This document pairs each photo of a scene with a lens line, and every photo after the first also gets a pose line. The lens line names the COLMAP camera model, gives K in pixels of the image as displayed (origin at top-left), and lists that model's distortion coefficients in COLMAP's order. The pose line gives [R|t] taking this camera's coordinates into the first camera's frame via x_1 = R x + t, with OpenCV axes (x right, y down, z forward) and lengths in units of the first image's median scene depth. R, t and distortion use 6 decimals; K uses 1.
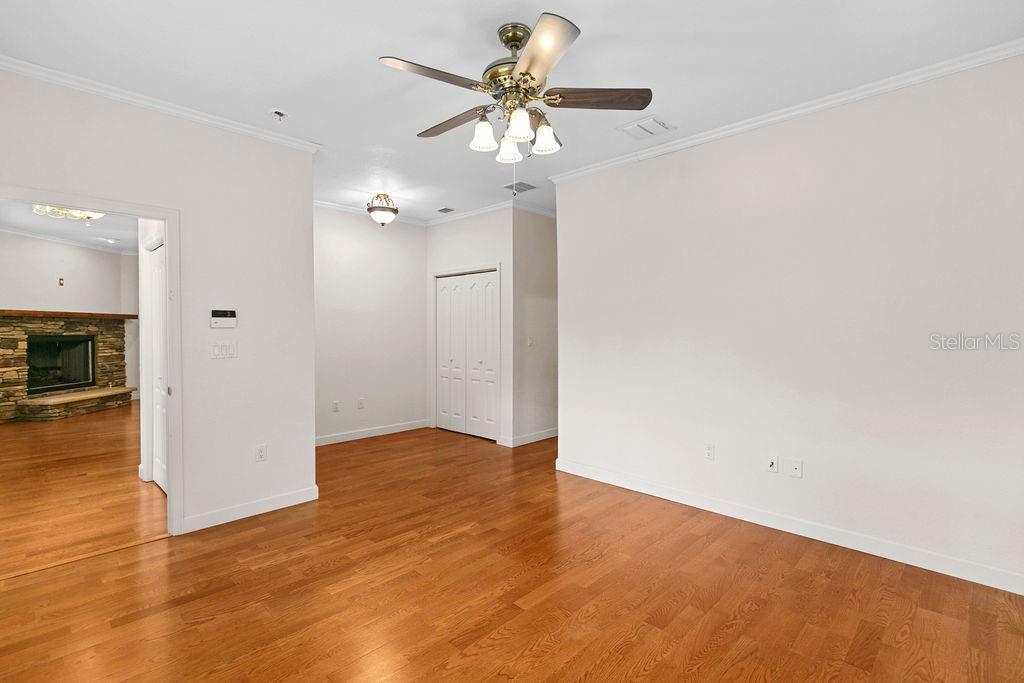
lens RADIAL K [[474.3, 0, 512.0], [0, 474.3, 341.5], [0, 0, 1]] dist [0.000961, -0.000038]
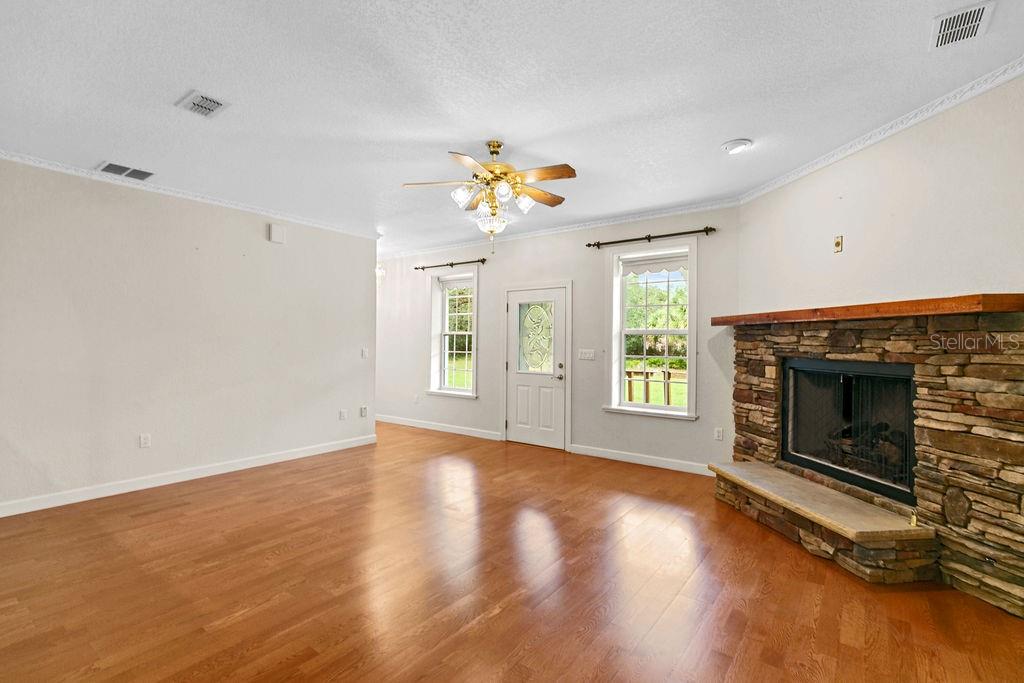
lens RADIAL K [[474.3, 0, 512.0], [0, 474.3, 341.5], [0, 0, 1]] dist [0.000961, -0.000038]
pose [[-0.991676, -0.007568, -0.128533, -0.550682], [-0.011199, 0.999558, 0.027549, -0.038044], [0.128268, 0.028759, -0.991322, 1.350479]]
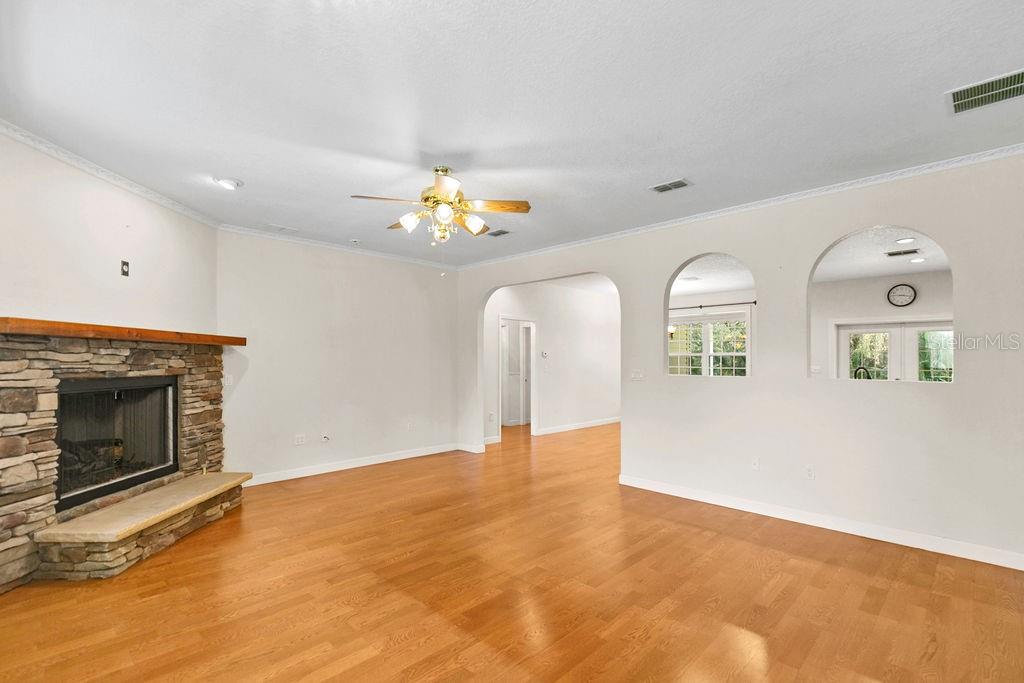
lens RADIAL K [[468.4, 0, 498.7], [0, 468.4, 363.8], [0, 0, 1]] dist [0.000498, 0.000172]
pose [[0.999722, -0.001692, -0.023509, -0.526958], [0.001245, 0.999818, -0.019013, -0.016354], [0.023537, 0.018978, 0.999543, 0.502656]]
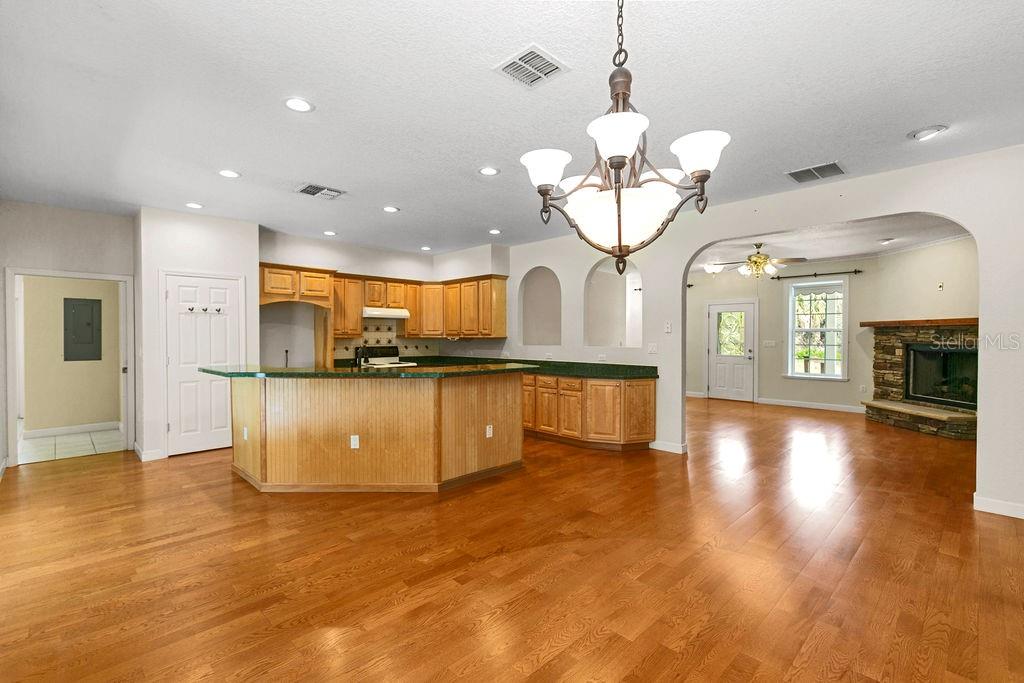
lens RADIAL K [[456.2, 0, 512.0], [0, 456.2, 341.5], [0, 0, 1]] dist [-0.001383, -0.000286]
pose [[-0.999595, -0.006450, 0.027724, -0.139850], [-0.005381, 0.999246, 0.038444, -0.046224], [-0.027951, 0.038280, -0.998876, 1.816458]]
